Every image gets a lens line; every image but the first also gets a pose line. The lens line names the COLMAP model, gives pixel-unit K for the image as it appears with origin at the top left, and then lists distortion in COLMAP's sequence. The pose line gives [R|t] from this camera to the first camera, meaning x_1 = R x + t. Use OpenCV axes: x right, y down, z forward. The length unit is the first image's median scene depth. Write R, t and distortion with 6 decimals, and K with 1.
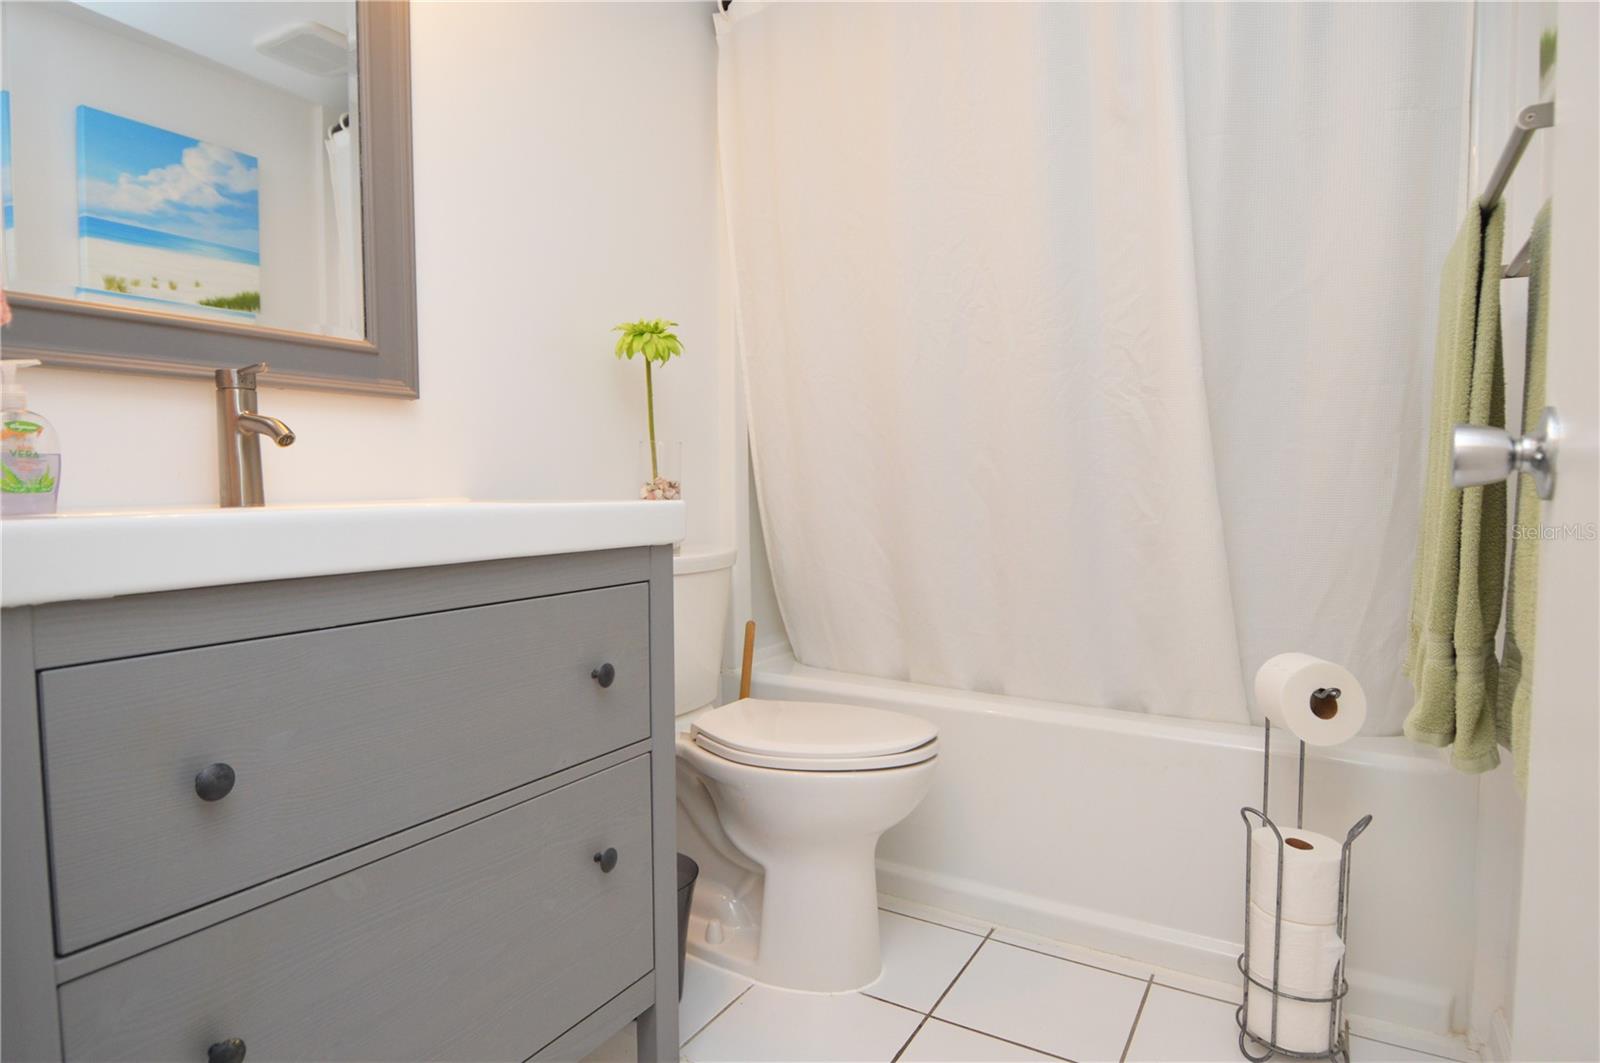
lens RADIAL K [[886.7, 0, 793.9], [0, 886.7, 518.3], [0, 0, 1]] dist [0.018907, -0.030480]
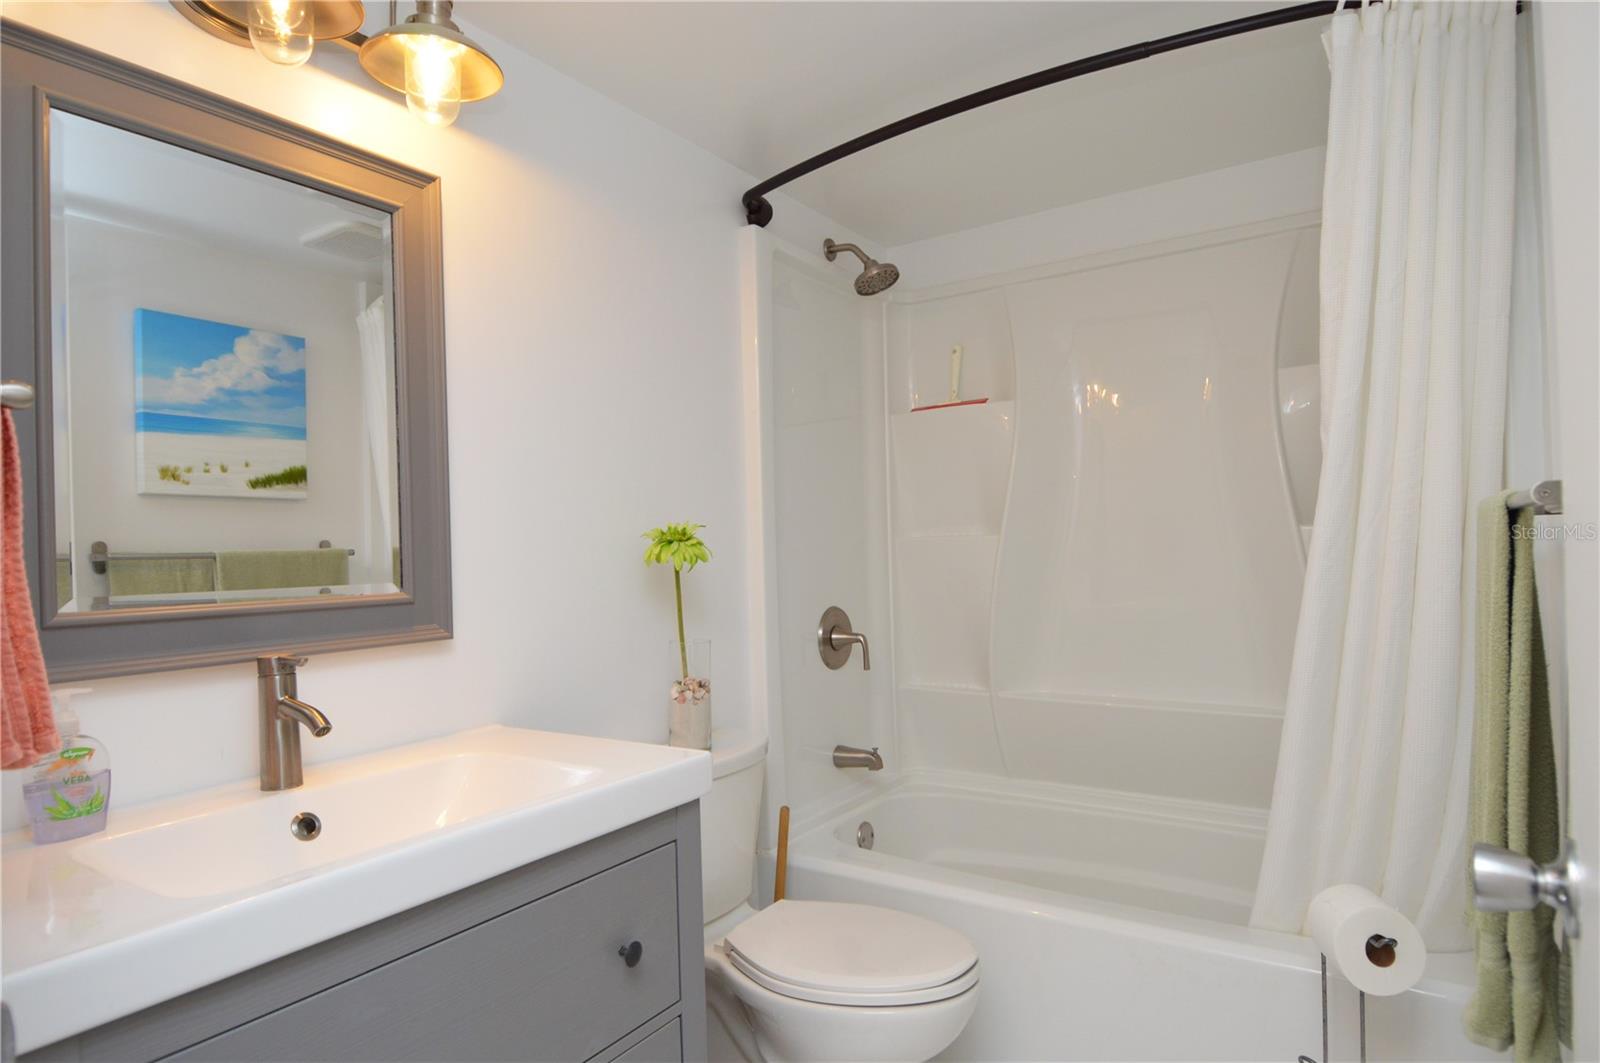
lens RADIAL K [[897.4, 0, 788.2], [0, 897.4, 539.2], [0, 0, 1]] dist [0.022452, -0.030165]
pose [[0.998369, -0.025740, -0.050959, 0.017890], [0.022575, 0.997837, -0.061743, -0.156517], [0.052438, 0.060492, 0.996790, -0.018585]]
